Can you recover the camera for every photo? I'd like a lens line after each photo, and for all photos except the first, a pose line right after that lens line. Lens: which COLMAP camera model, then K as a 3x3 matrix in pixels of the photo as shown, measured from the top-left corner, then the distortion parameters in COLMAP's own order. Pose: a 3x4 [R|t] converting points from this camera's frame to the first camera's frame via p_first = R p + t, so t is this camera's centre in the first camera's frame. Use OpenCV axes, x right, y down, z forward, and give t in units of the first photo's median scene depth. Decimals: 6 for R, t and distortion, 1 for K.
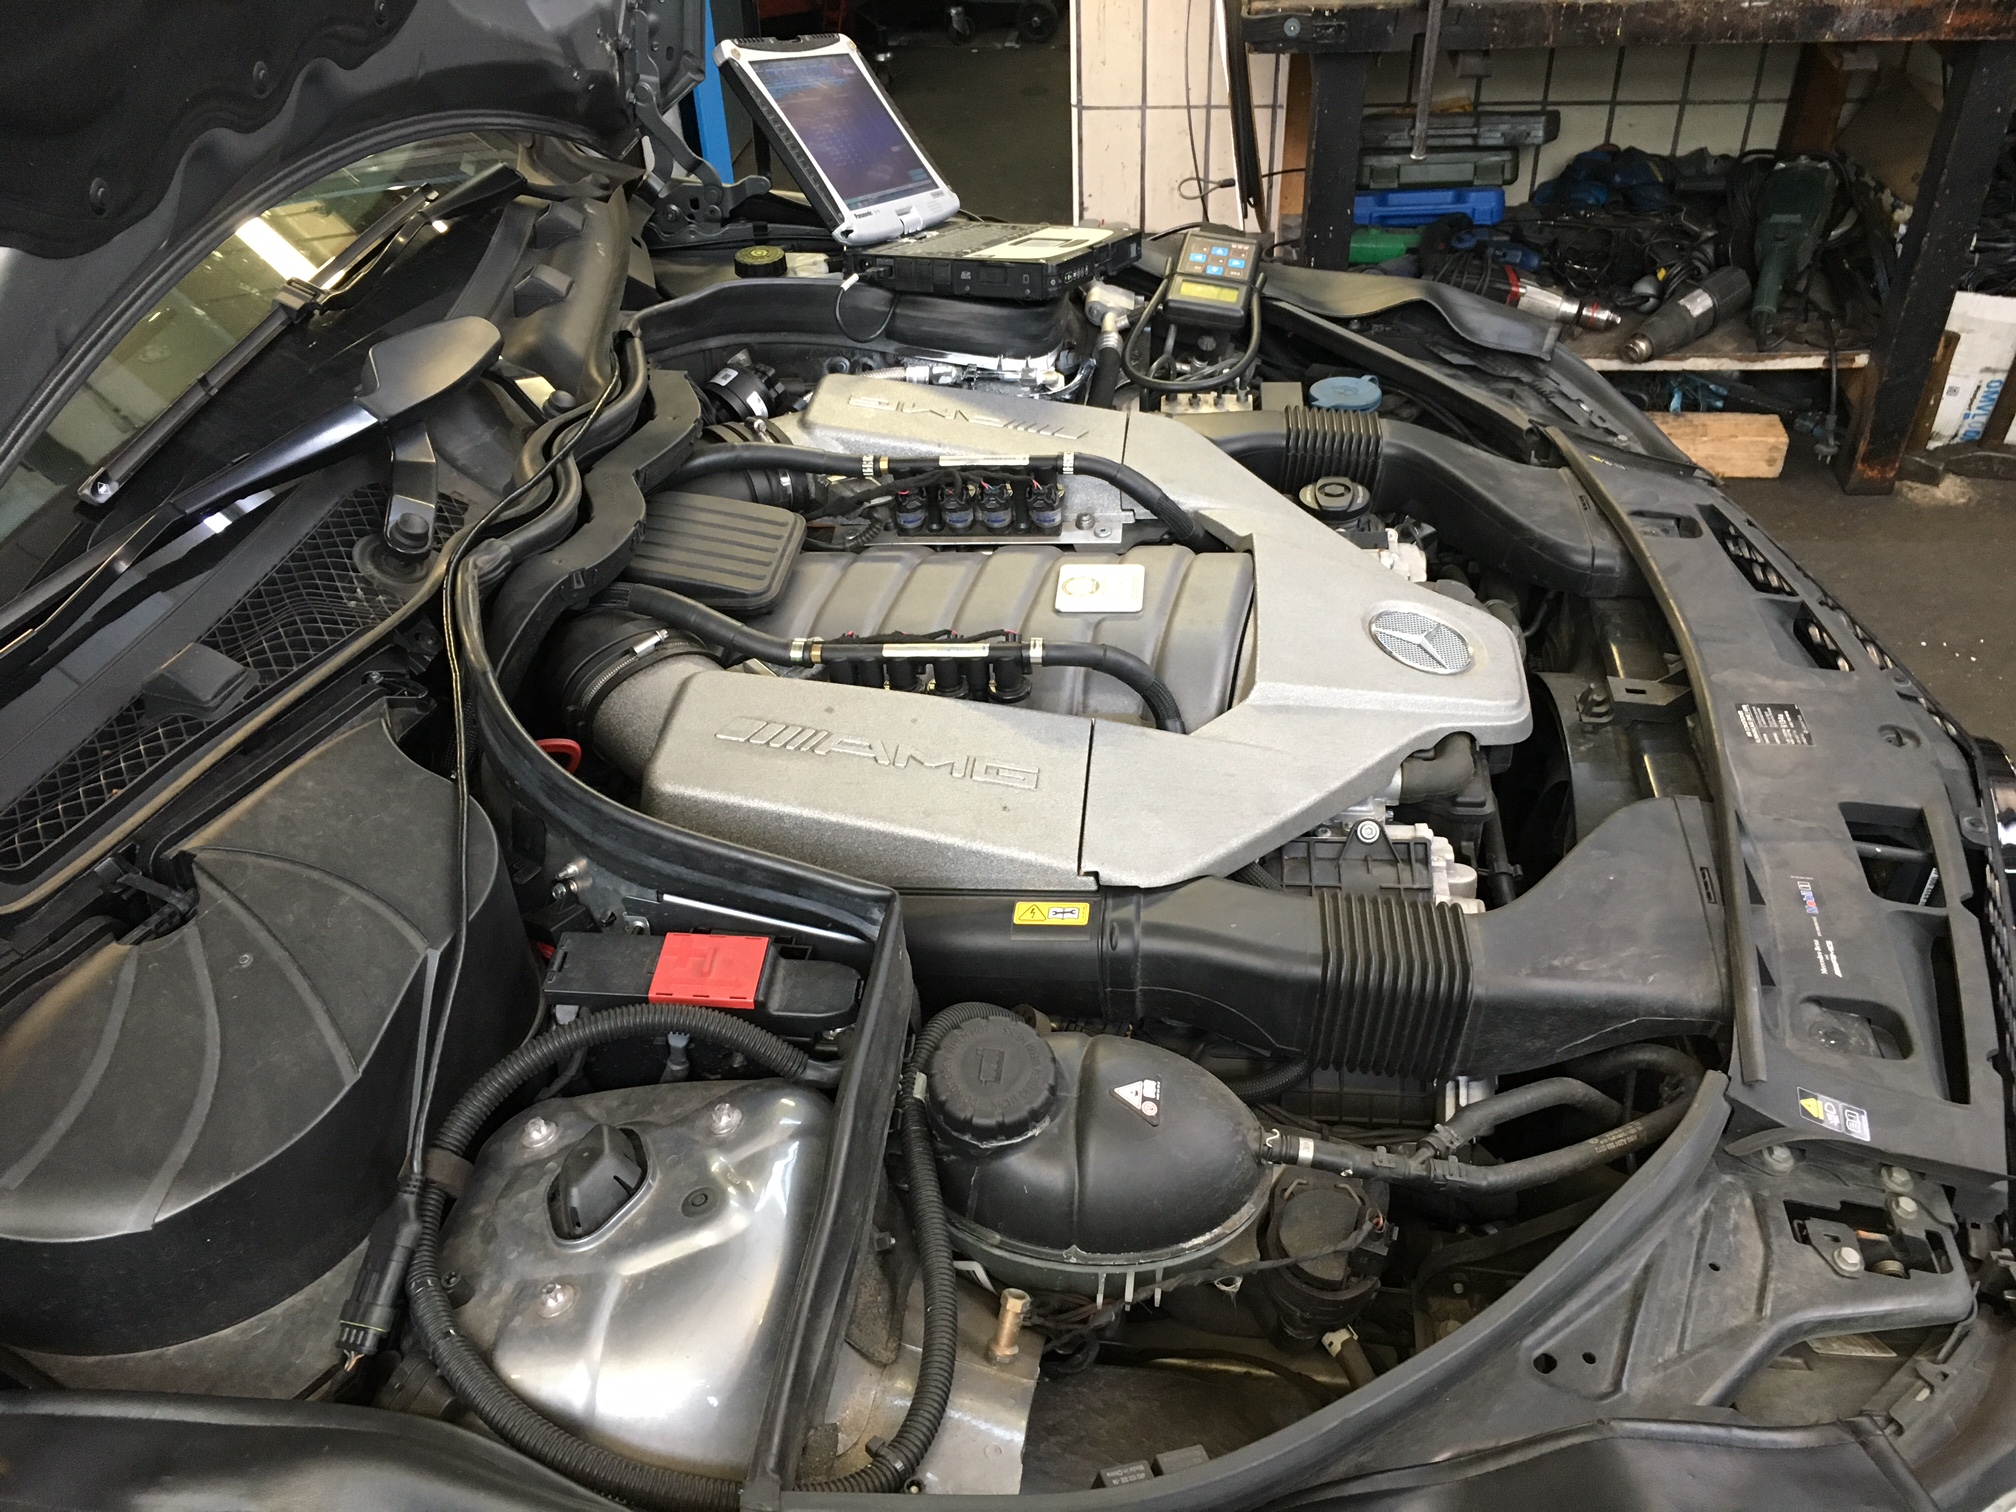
lens RADIAL K [[1690.8, 0, 1008.0], [0, 1690.8, 756.0], [0, 0, 1]] dist [0.066336, -0.085876]
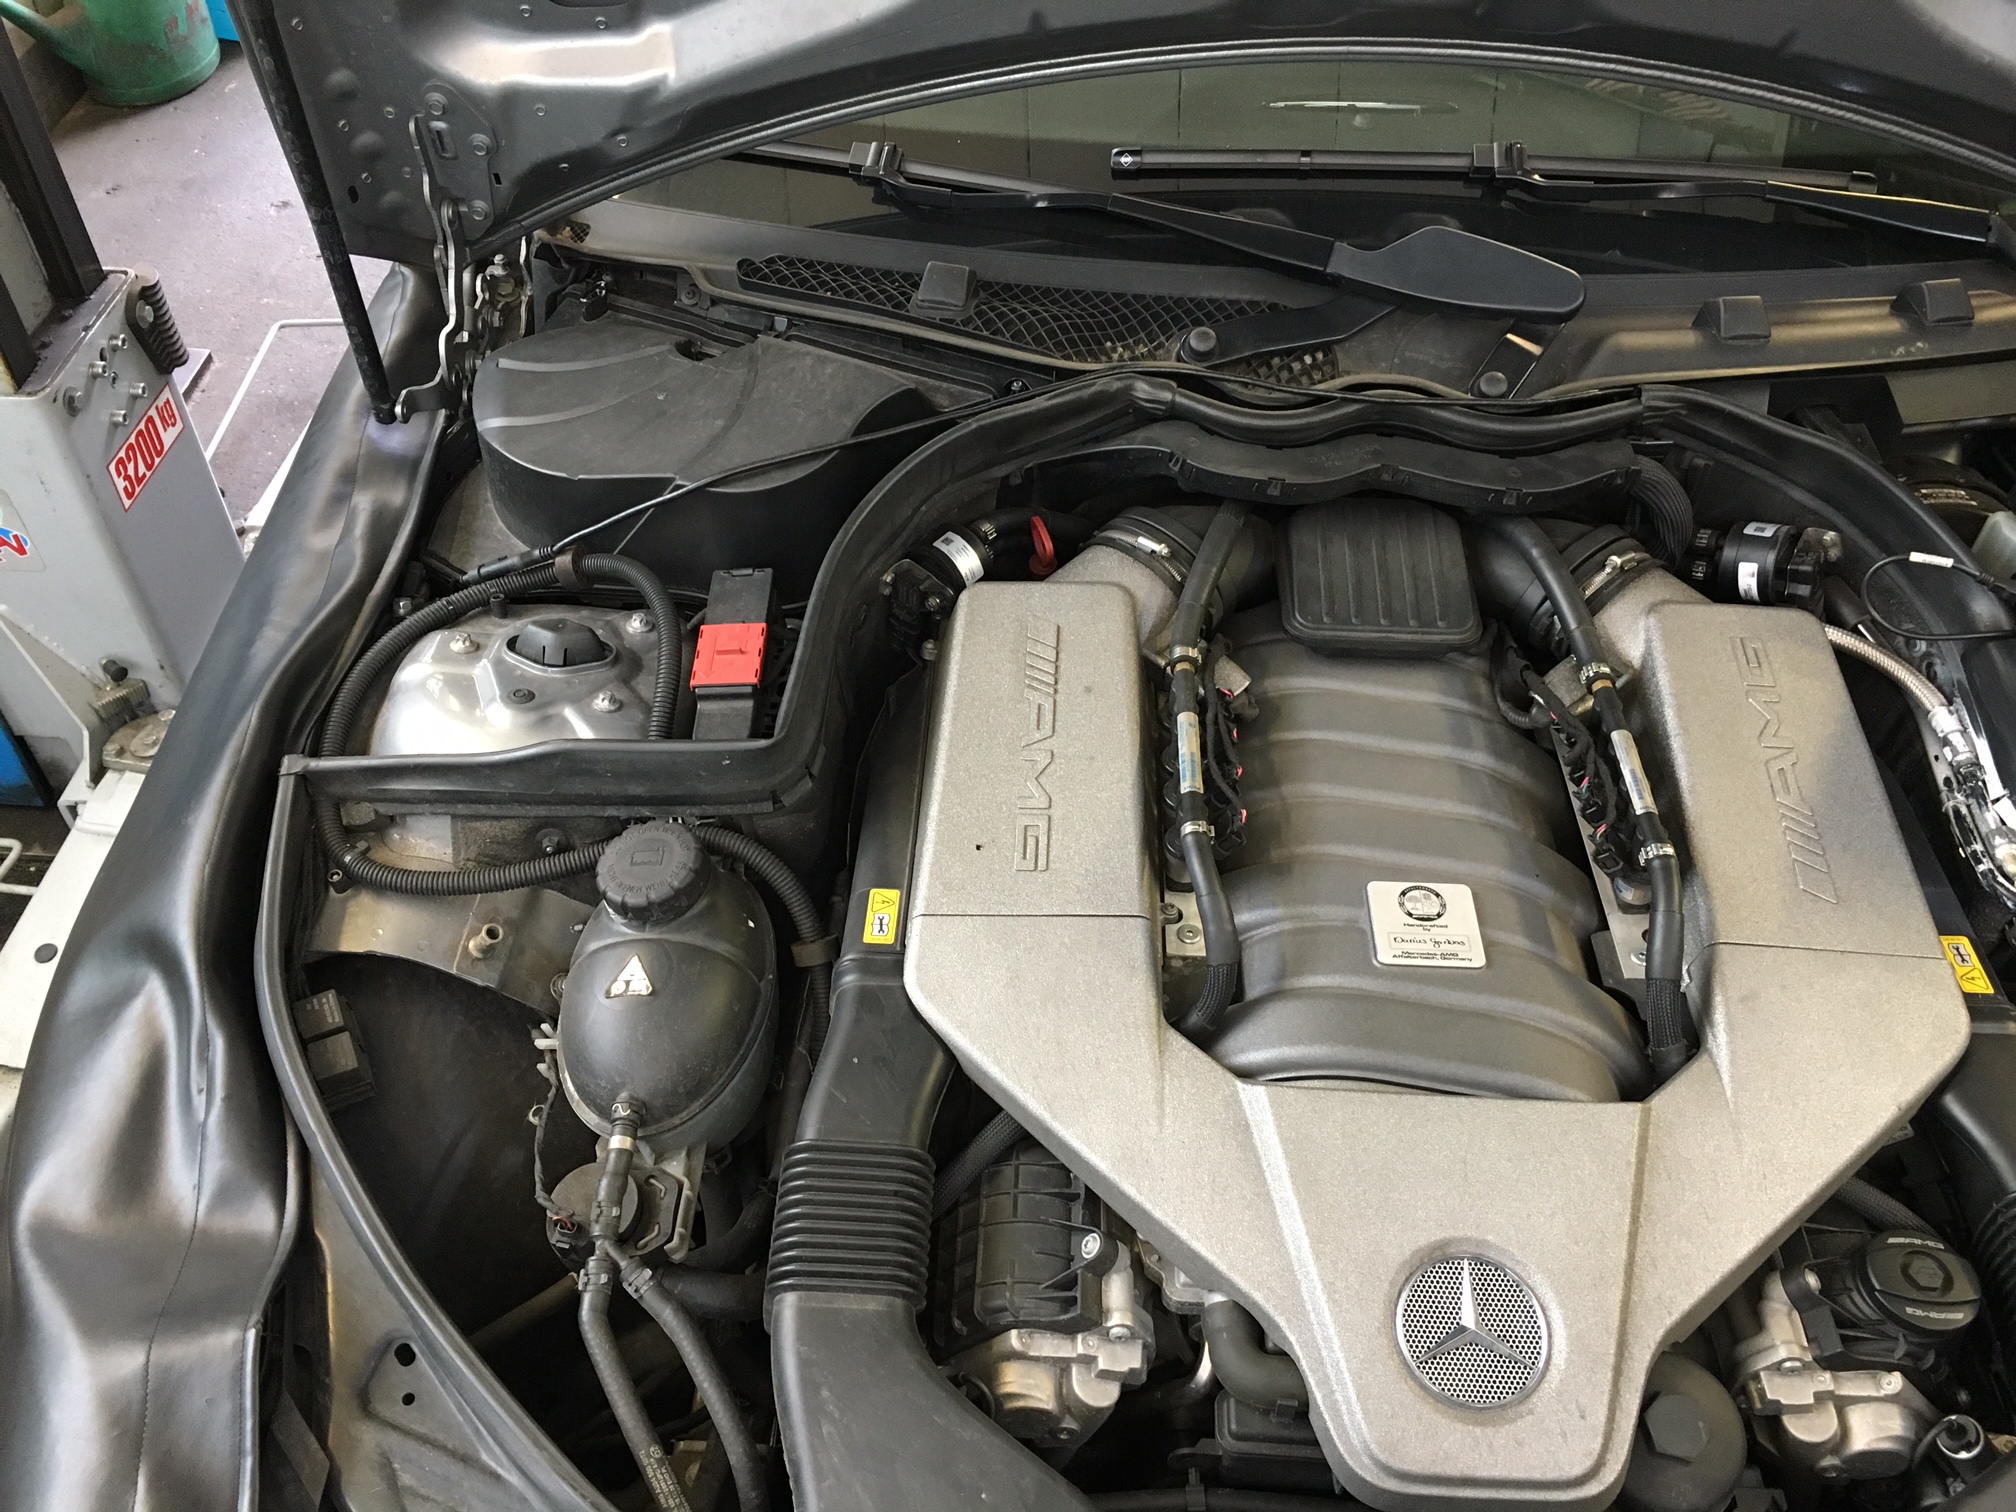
lens RADIAL K [[1690.8, 0, 1008.0], [0, 1690.8, 756.0], [0, 0, 1]] dist [0.066336, -0.085876]
pose [[0.072993, 0.750652, -0.656653, 0.591613], [-0.619299, 0.550206, 0.560127, -0.546667], [0.781755, 0.365779, 0.505039, 0.459023]]
